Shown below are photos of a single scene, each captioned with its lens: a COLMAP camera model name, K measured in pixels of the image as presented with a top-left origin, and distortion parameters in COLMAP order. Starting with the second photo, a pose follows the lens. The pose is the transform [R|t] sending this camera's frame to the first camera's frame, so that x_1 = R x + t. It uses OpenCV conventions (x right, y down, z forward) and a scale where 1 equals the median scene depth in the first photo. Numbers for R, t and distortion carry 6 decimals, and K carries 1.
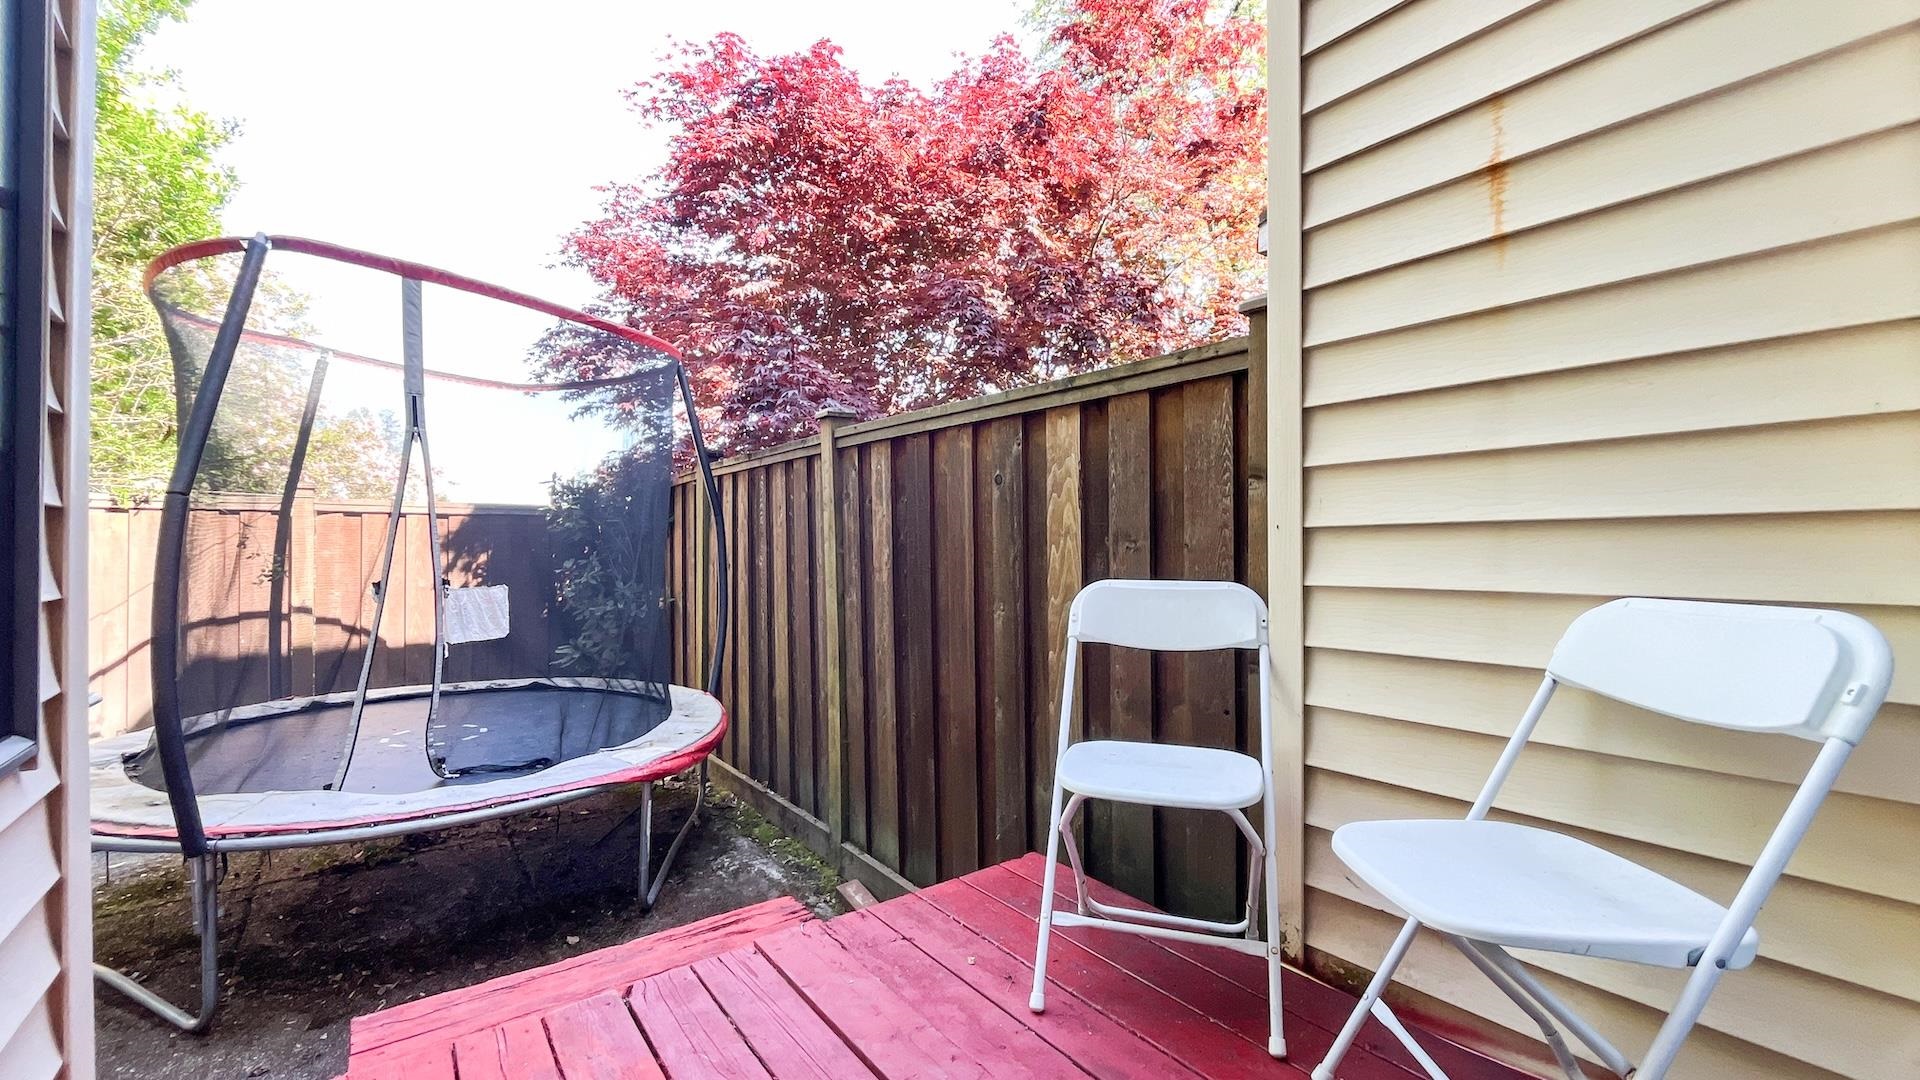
lens RADIAL K [[778.3, 0, 960.0], [0, 778.3, 540.0], [0, 0, 1]] dist [-0.003380, -0.000087]
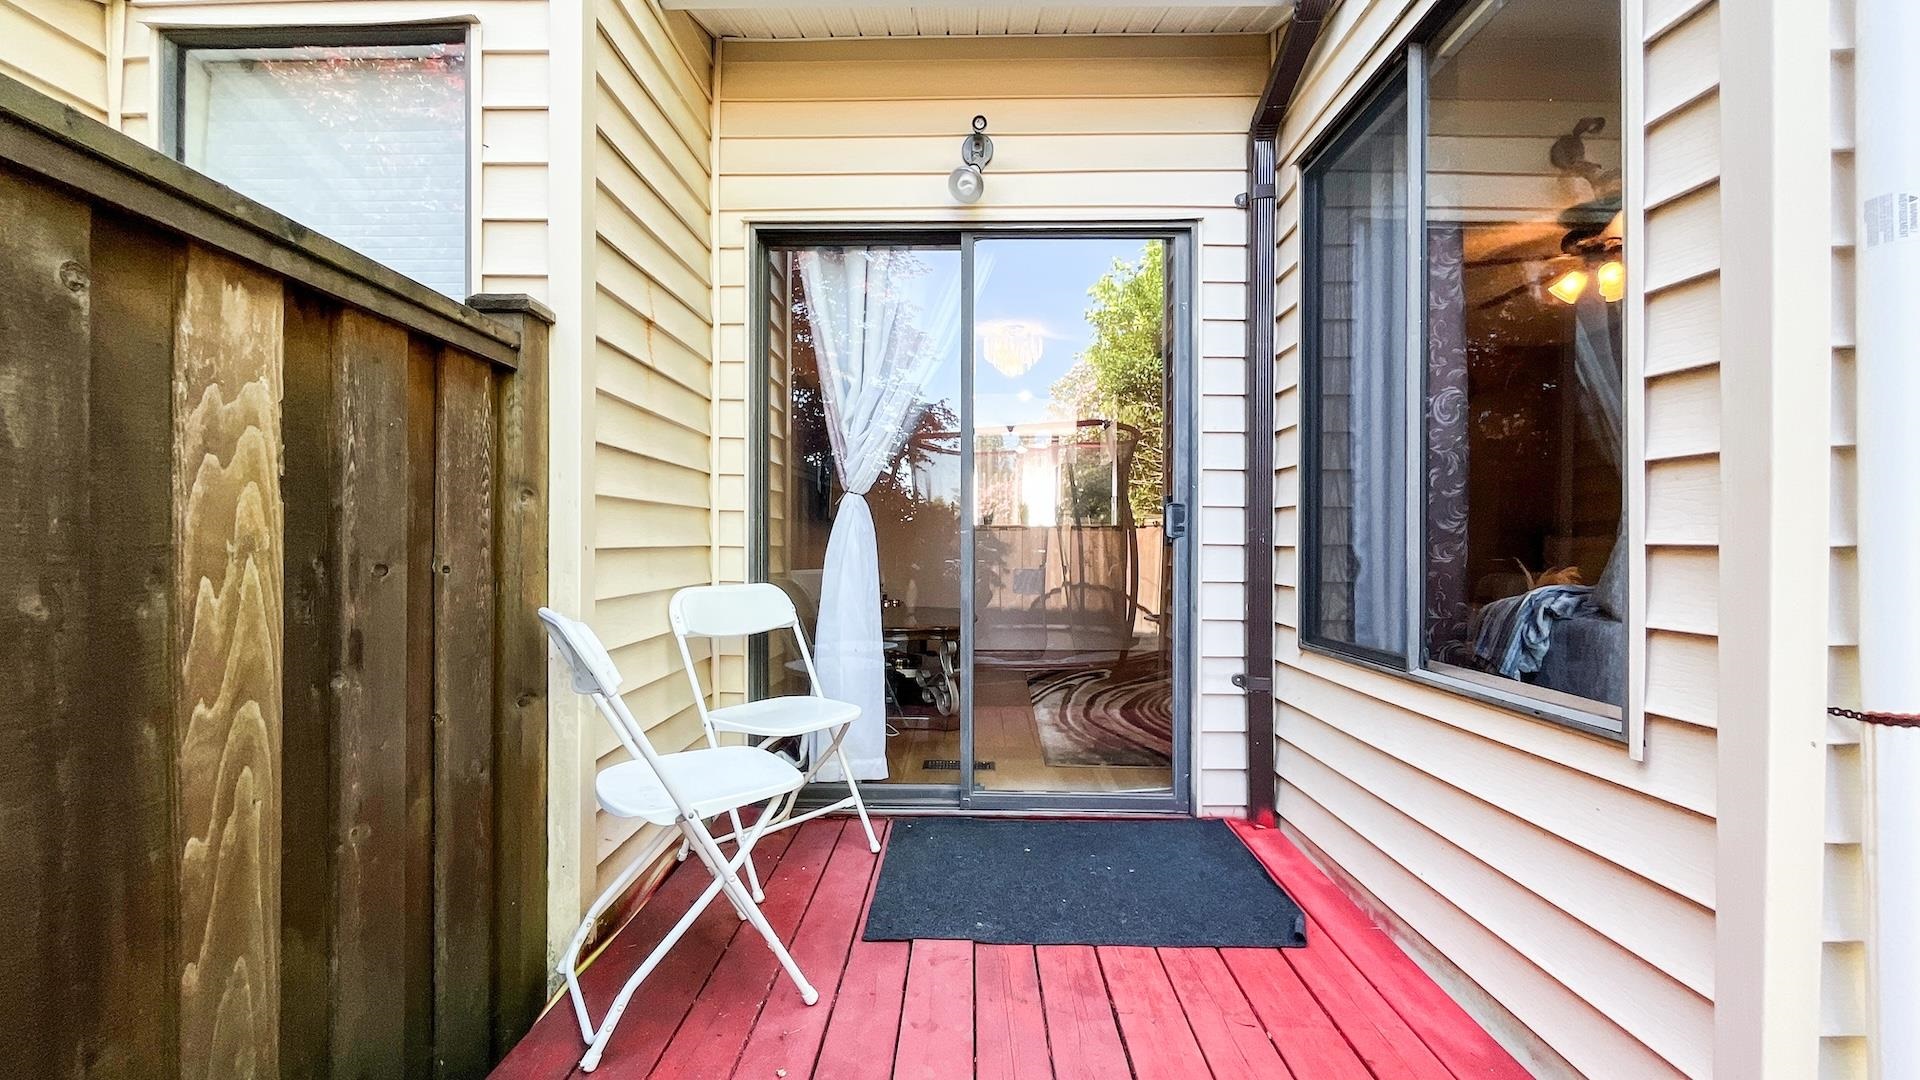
lens RADIAL K [[778.3, 0, 960.0], [0, 778.3, 540.0], [0, 0, 1]] dist [-0.003380, -0.000087]
pose [[-0.787395, 0.009333, 0.616379, -0.464587], [-0.000826, 0.999869, -0.016195, -0.007635], [-0.616449, -0.013261, -0.787283, 1.107684]]
